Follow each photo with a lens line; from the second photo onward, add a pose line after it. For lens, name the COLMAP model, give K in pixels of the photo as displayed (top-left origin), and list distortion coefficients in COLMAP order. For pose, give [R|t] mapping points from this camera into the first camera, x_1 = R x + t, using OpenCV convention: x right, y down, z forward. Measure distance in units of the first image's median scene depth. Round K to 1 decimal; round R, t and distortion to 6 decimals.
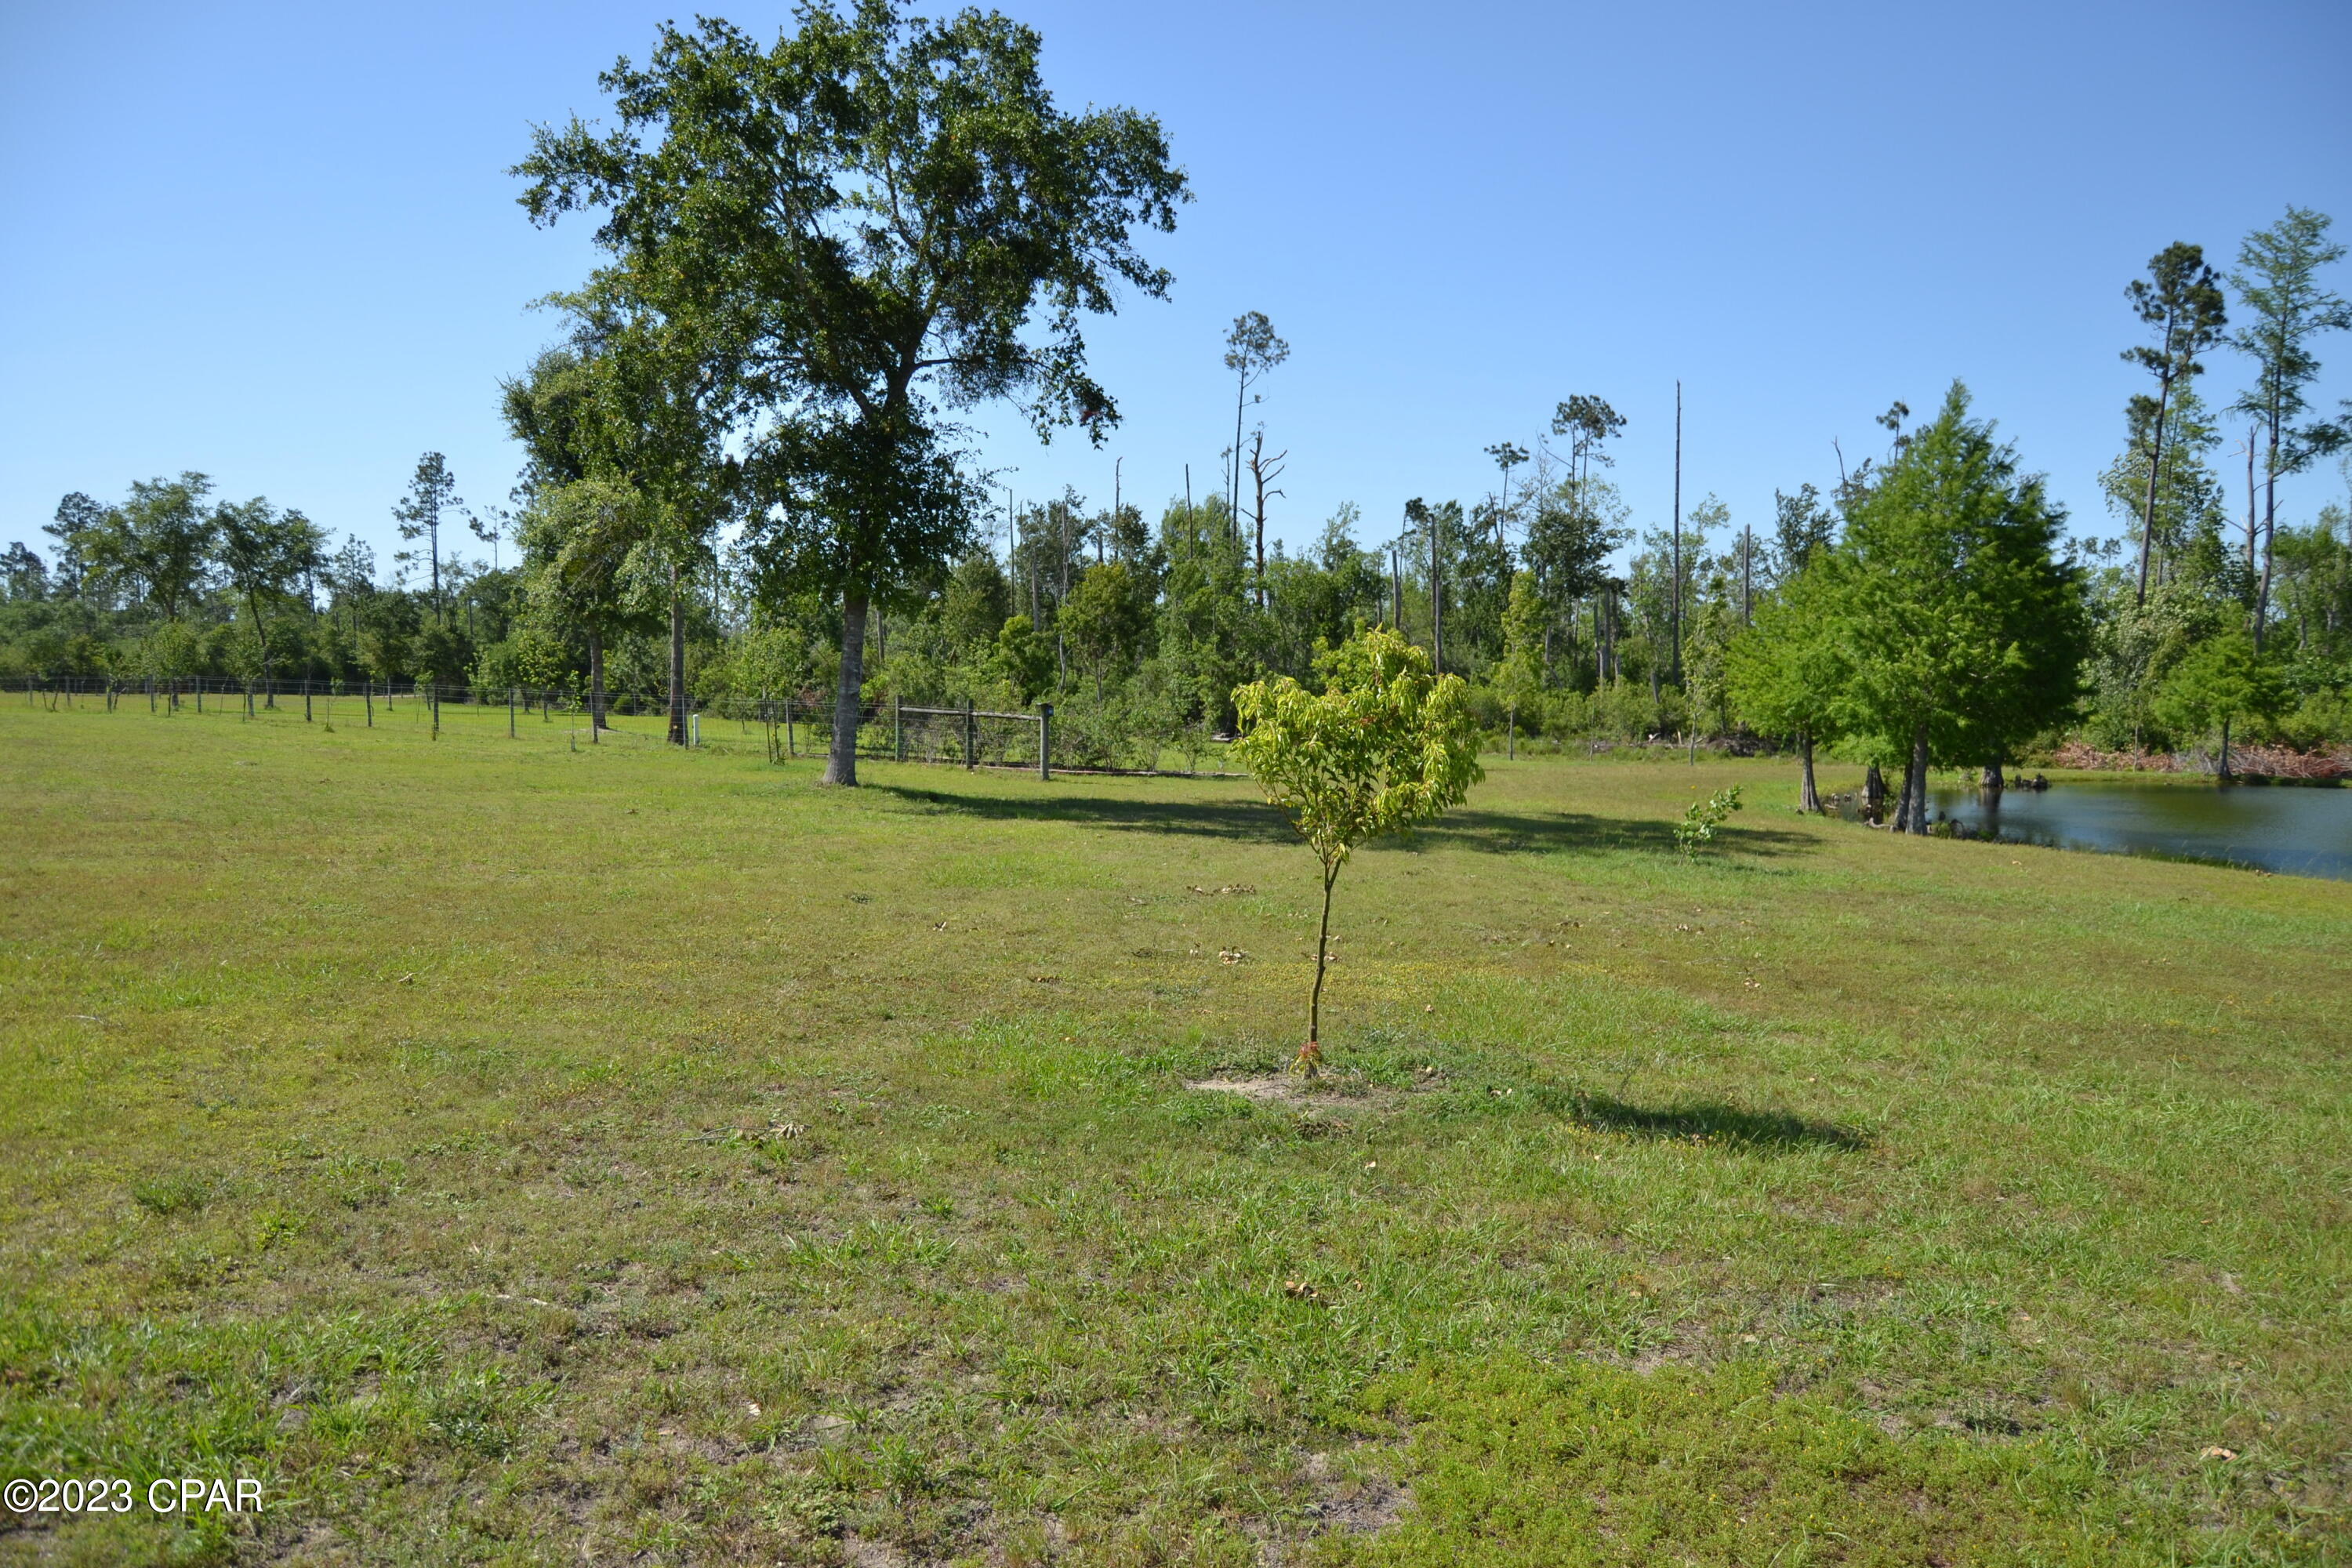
lens RADIAL K [[1884.6, 0, 1165.9], [0, 1884.6, 761.3], [0, 0, 1]] dist [-0.088889, 0.035405]
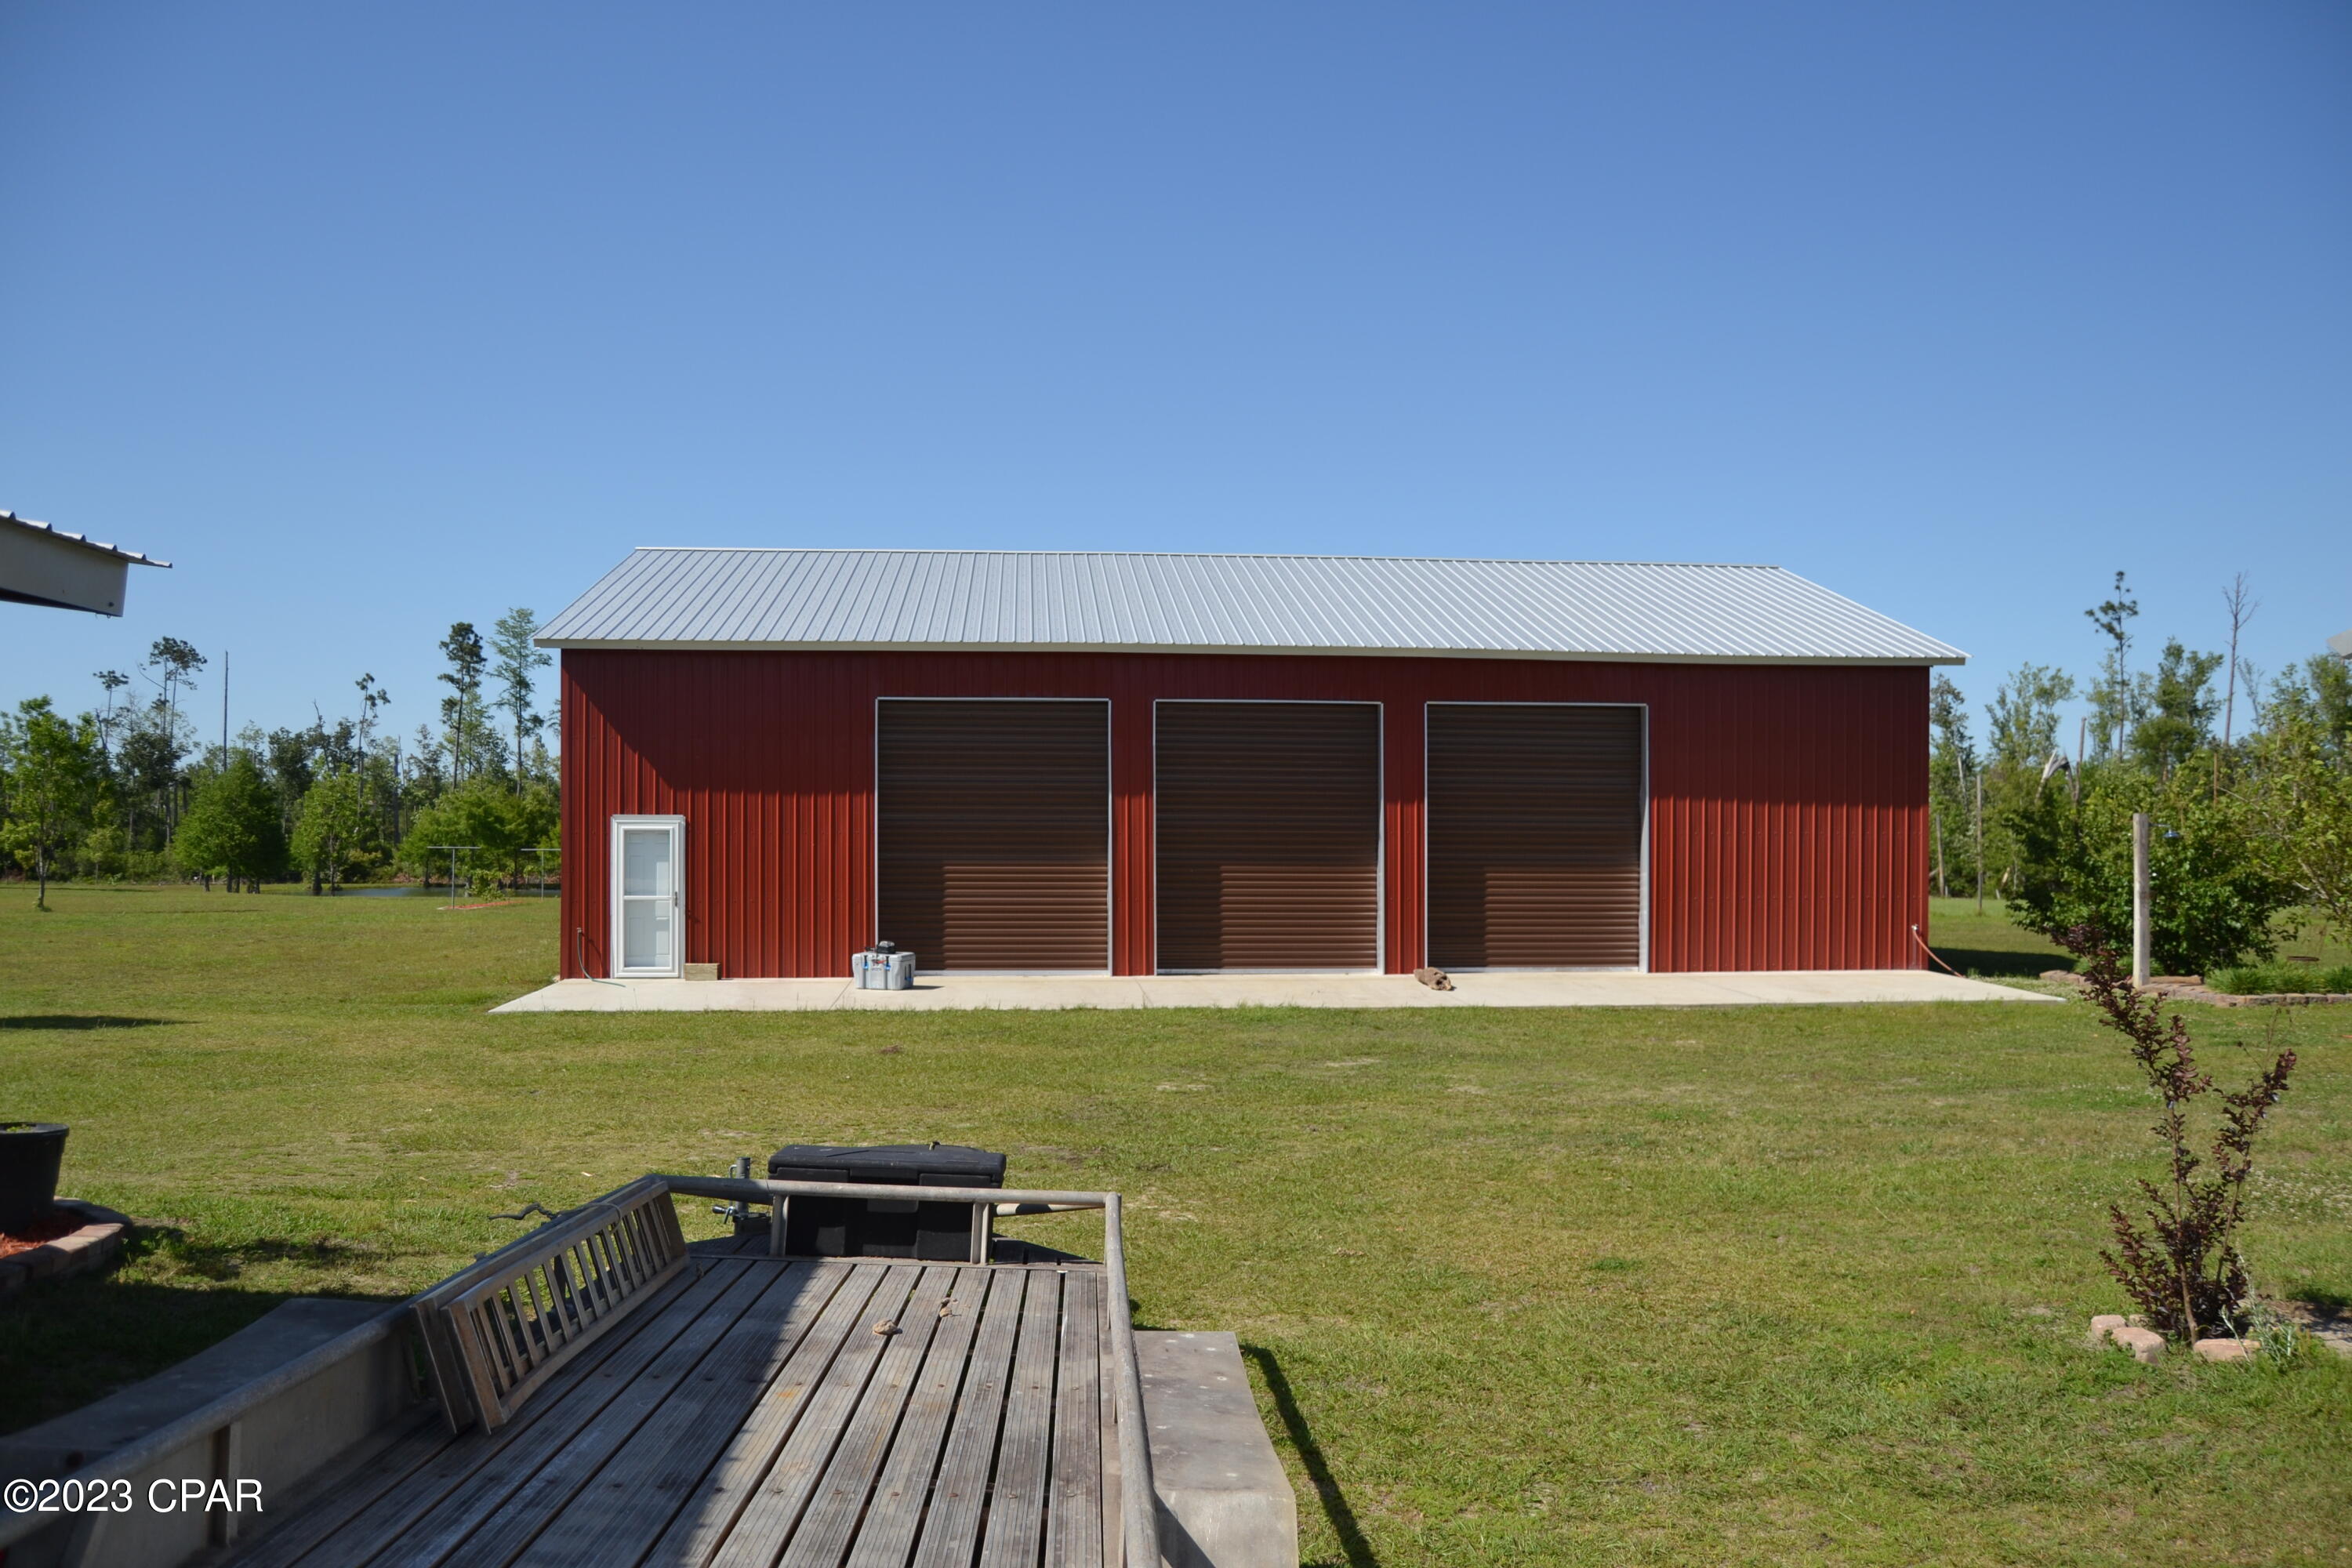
lens RADIAL K [[1884.6, 0, 1192.8], [0, 1884.6, 790.9], [0, 0, 1]] dist [-0.088889, 0.035405]
pose [[0.773170, 0.009740, 0.634124, -0.078360], [0.032137, 0.997996, -0.054513, 0.024247], [-0.633384, 0.062527, 0.771308, -0.718619]]
